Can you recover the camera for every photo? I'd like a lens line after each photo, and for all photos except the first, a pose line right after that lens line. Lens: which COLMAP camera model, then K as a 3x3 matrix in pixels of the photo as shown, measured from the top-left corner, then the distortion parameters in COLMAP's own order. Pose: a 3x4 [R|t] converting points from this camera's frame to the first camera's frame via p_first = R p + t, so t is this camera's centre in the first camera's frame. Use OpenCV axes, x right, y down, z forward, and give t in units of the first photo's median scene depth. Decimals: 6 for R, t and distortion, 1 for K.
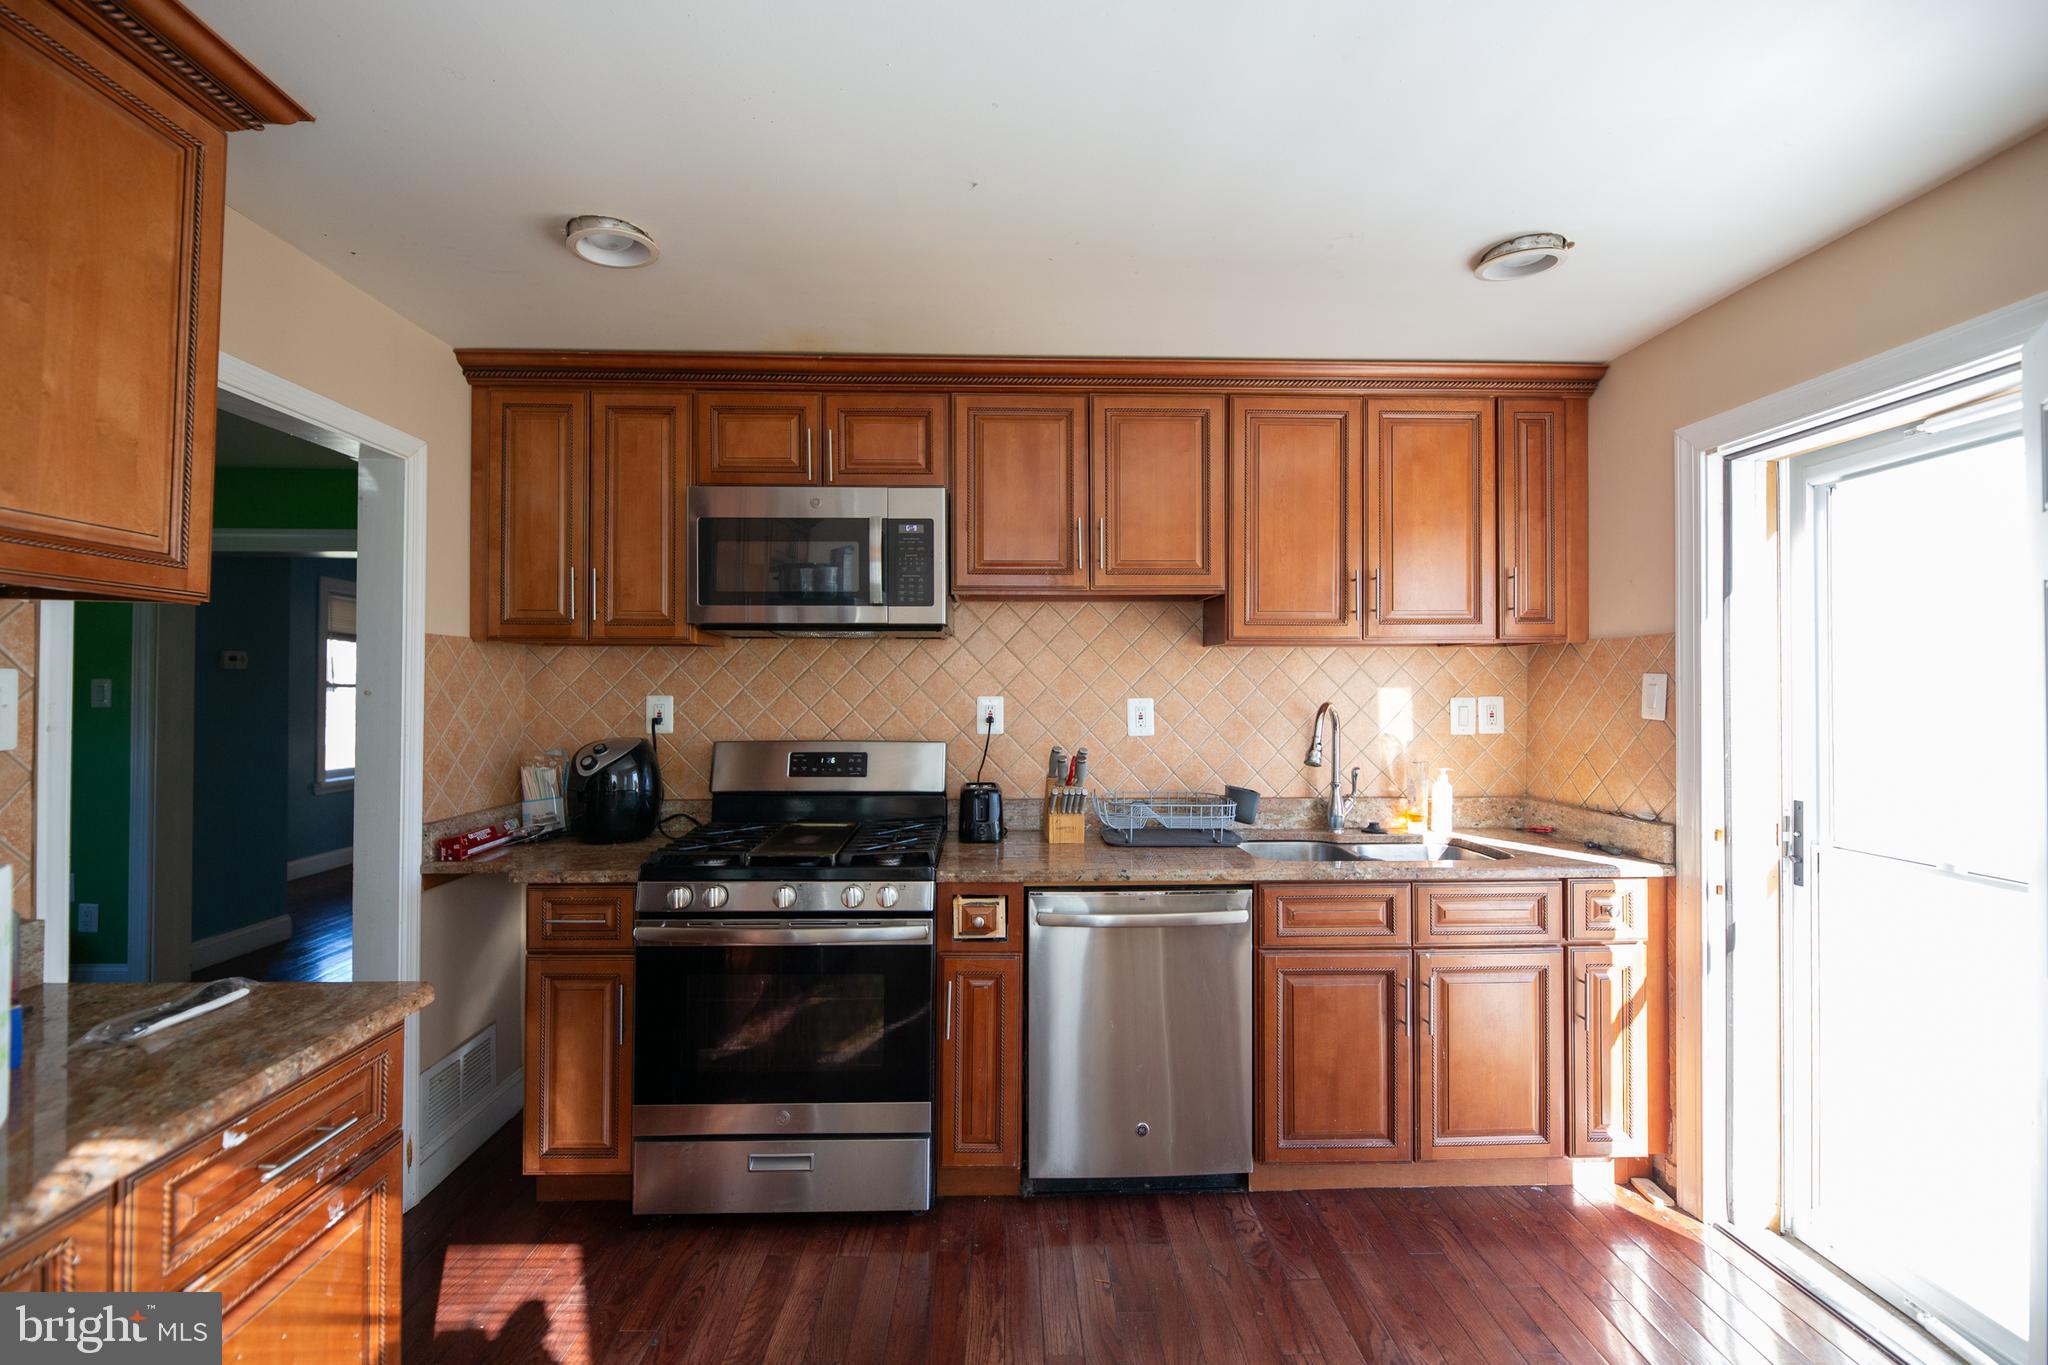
lens RADIAL K [[840.9, 0, 1024.0], [0, 840.9, 682.5], [0, 0, 1]] dist [0.008785, -0.007684]
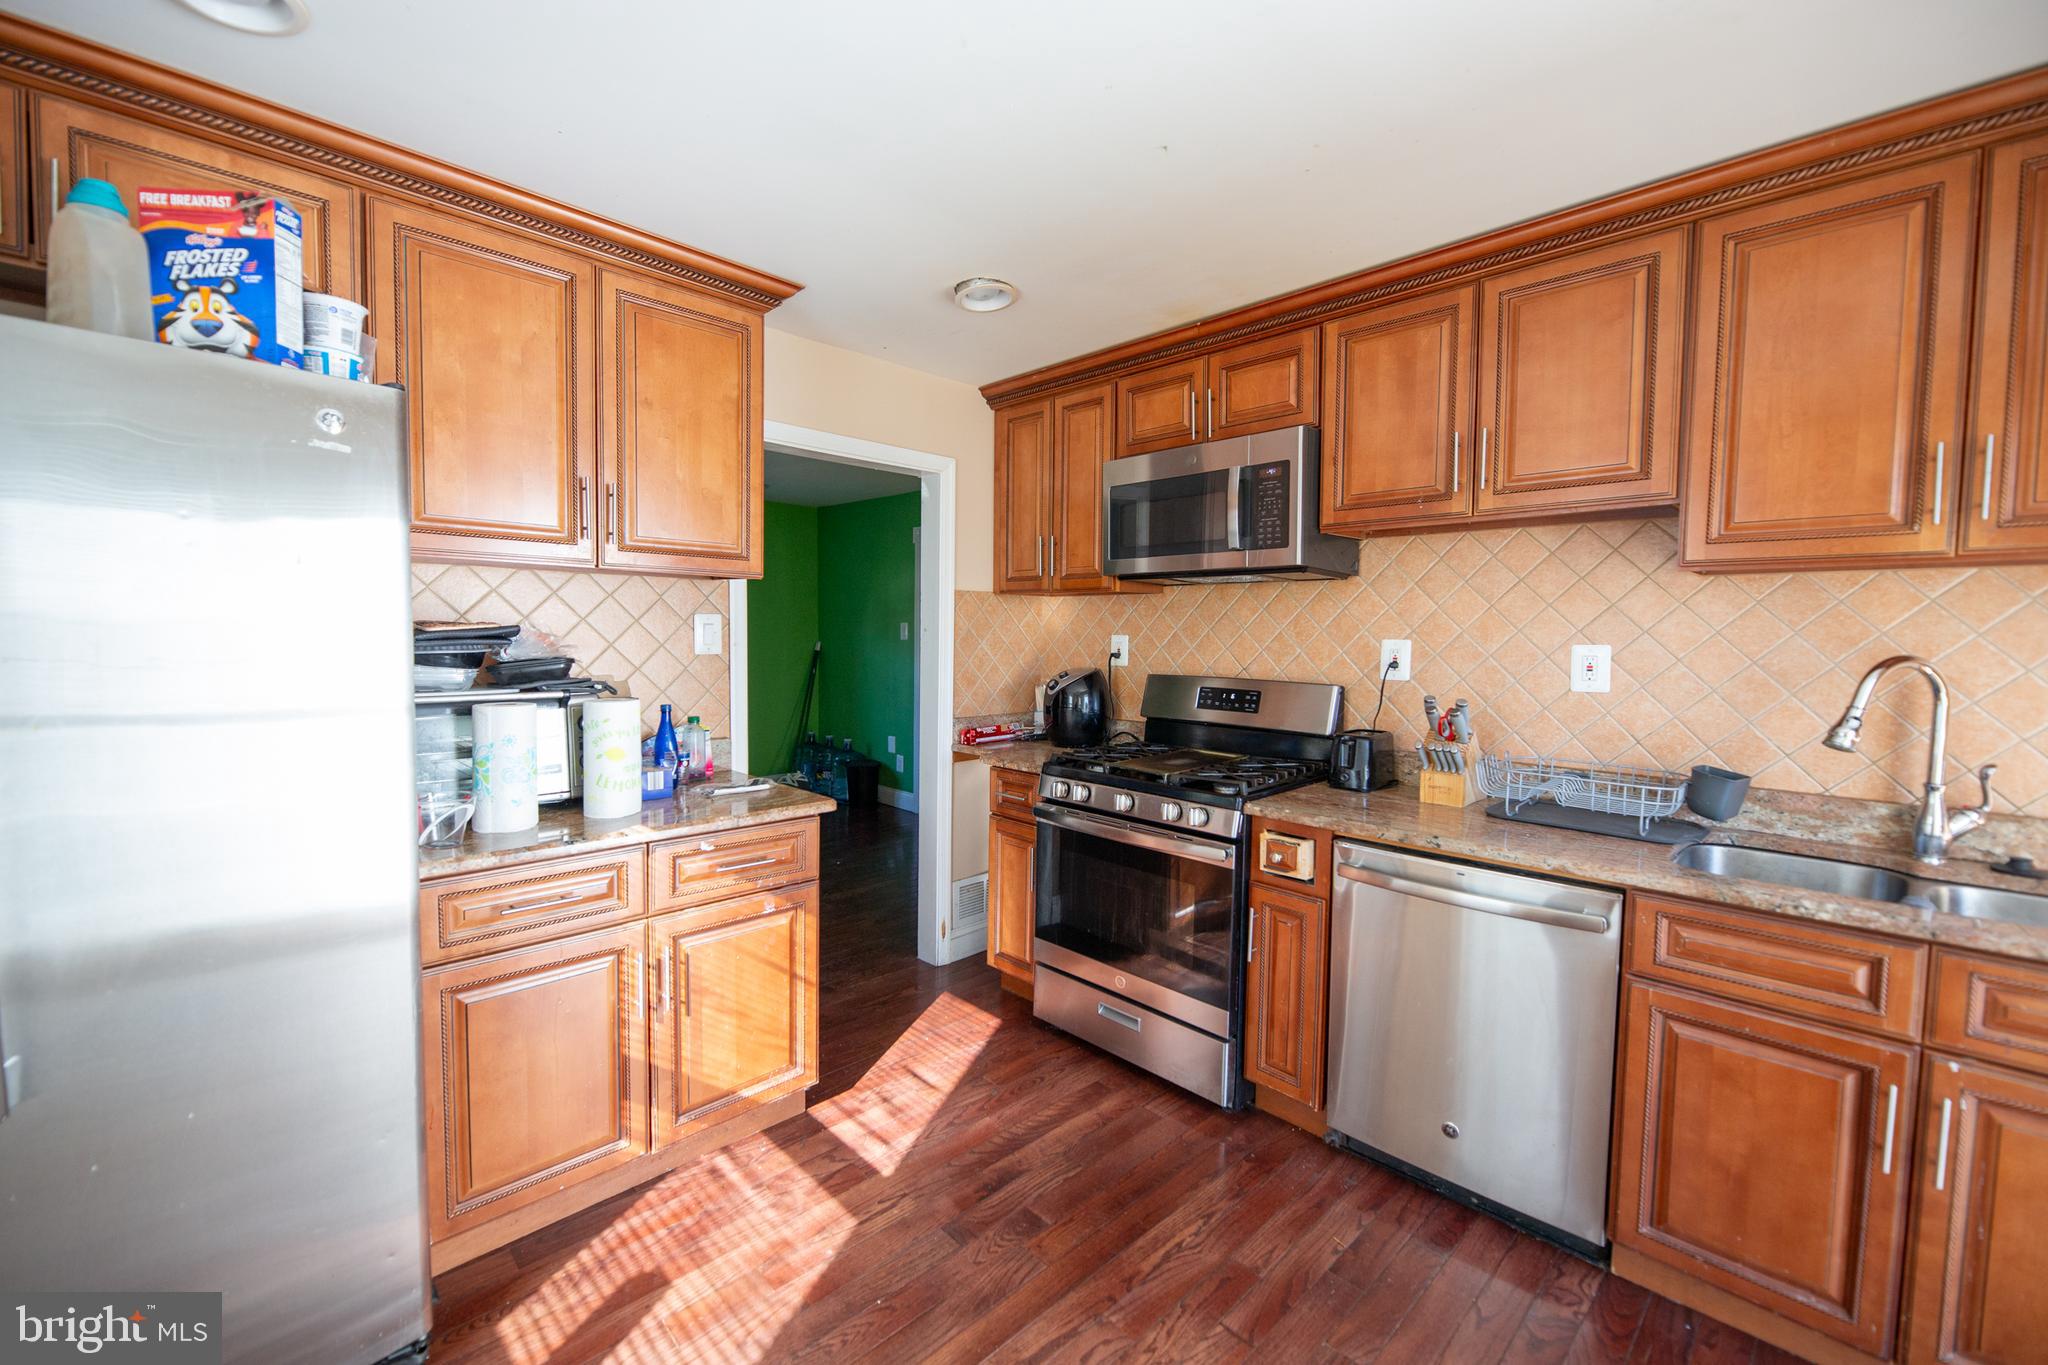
lens RADIAL K [[821.2, 0, 1024.0], [0, 821.2, 682.5], [0, 0, 1]] dist [-0.000849, -0.000355]
pose [[0.680459, 0.052251, -0.730921, 0.395345], [-0.004941, 0.997759, 0.066726, 0.006147], [0.732769, -0.041793, 0.679193, 0.094664]]
